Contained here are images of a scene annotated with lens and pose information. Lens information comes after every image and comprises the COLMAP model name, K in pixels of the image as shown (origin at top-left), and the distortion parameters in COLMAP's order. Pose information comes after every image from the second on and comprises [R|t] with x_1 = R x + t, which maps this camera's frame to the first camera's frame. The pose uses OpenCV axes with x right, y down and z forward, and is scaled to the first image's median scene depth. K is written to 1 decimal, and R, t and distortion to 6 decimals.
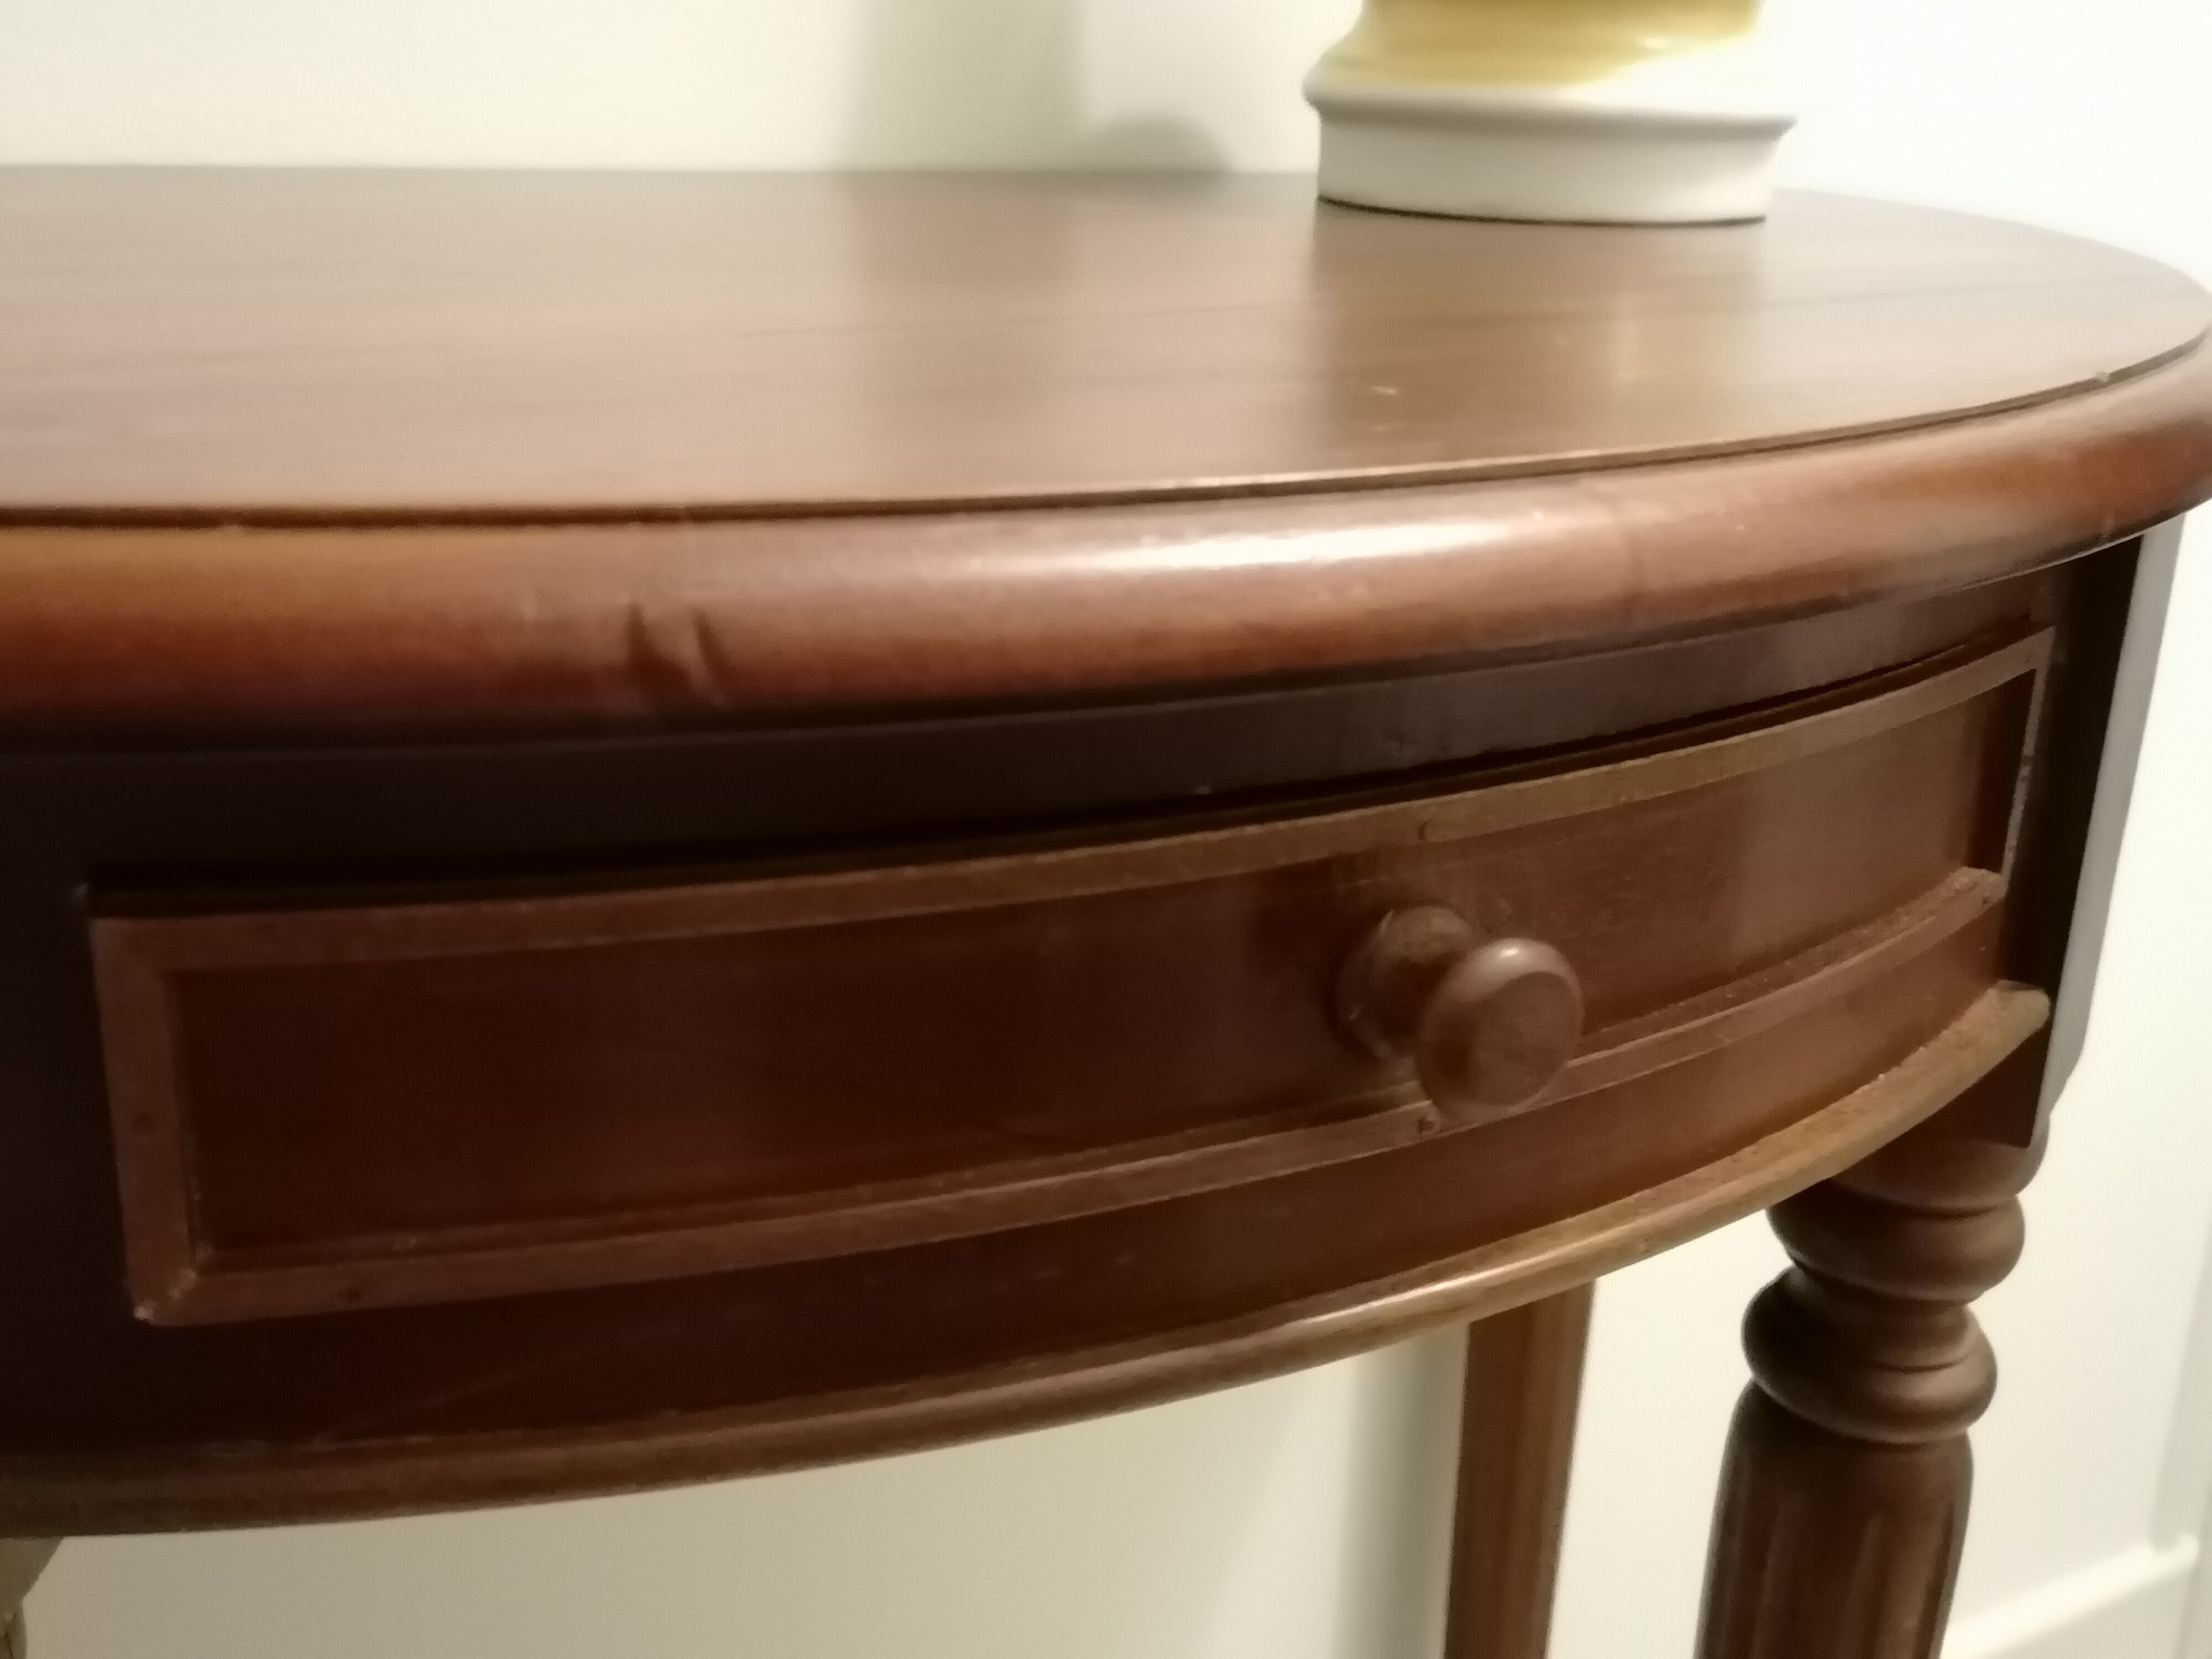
lens RADIAL K [[2407.3, 0, 1112.9], [0, 2407.3, 831.2], [0, 0, 1]] dist [0.001123, 0.000000]
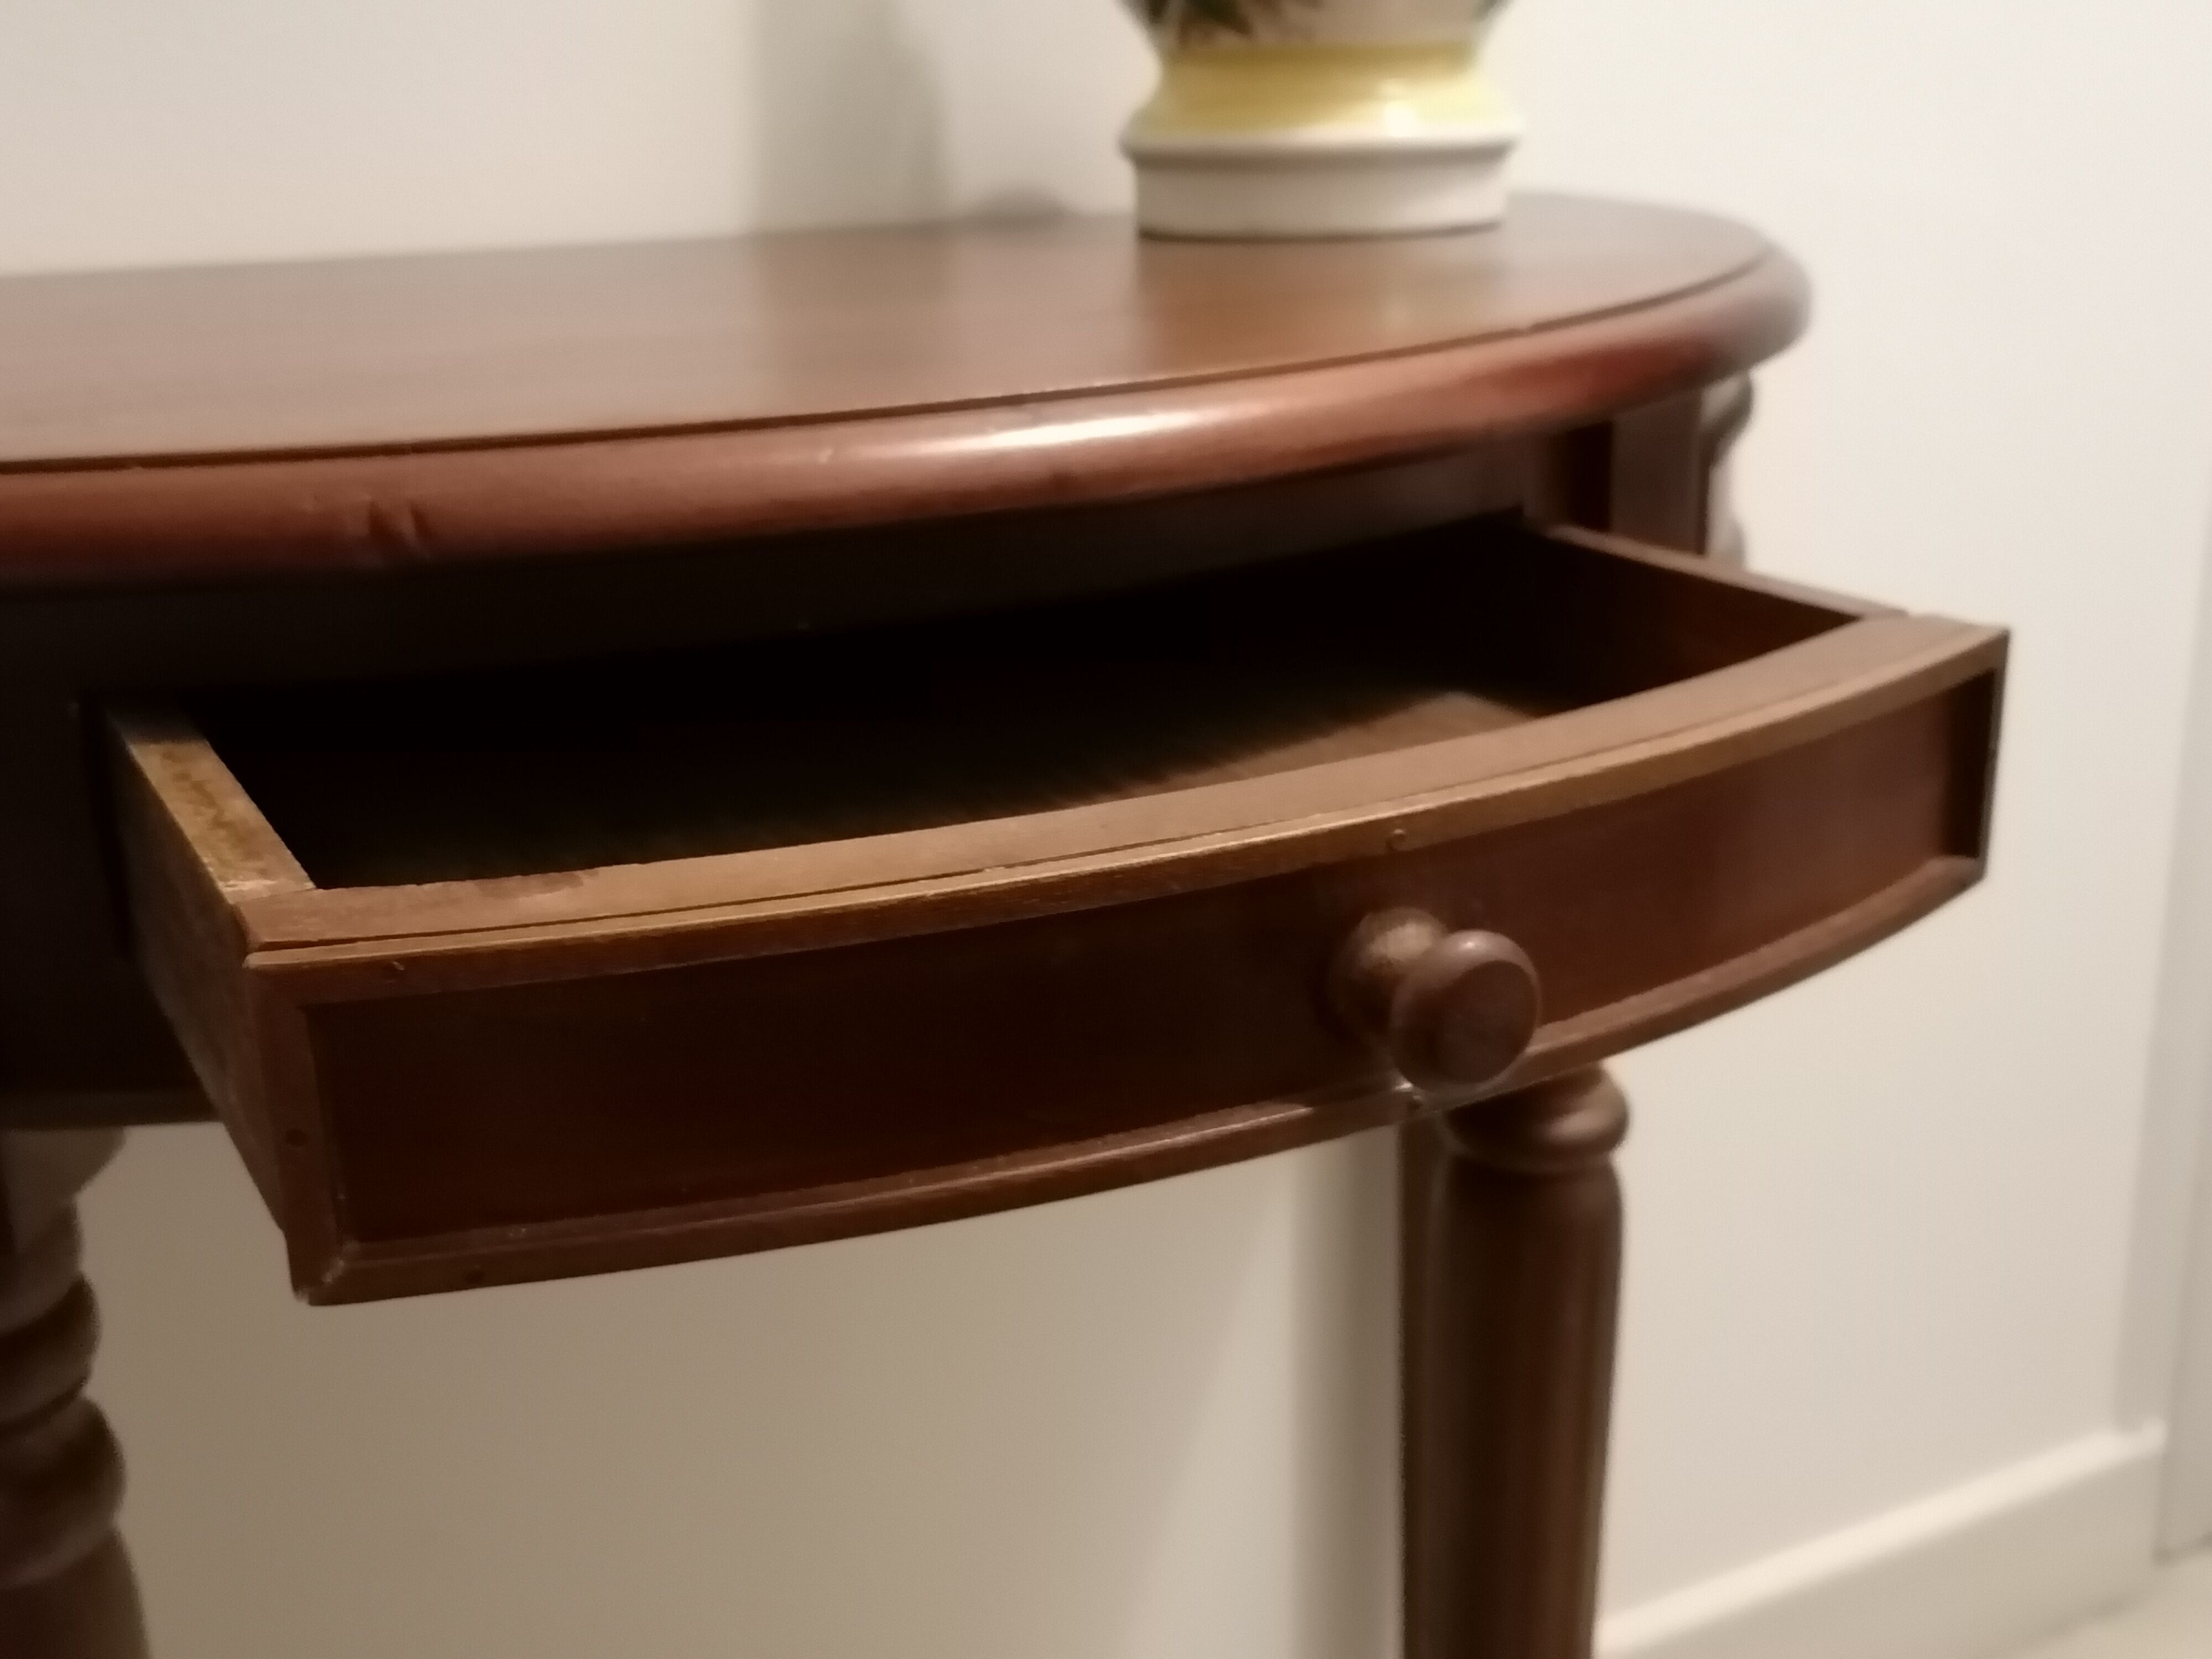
lens RADIAL K [[2407.3, 0, 1100.6], [0, 2407.3, 830.5], [0, 0, 1]] dist [0.001123, 0.000000]
pose [[0.996284, -0.048783, -0.070978, 0.152220], [0.047306, 0.998630, -0.022345, 0.072376], [0.071971, 0.018904, 0.997228, -0.231251]]
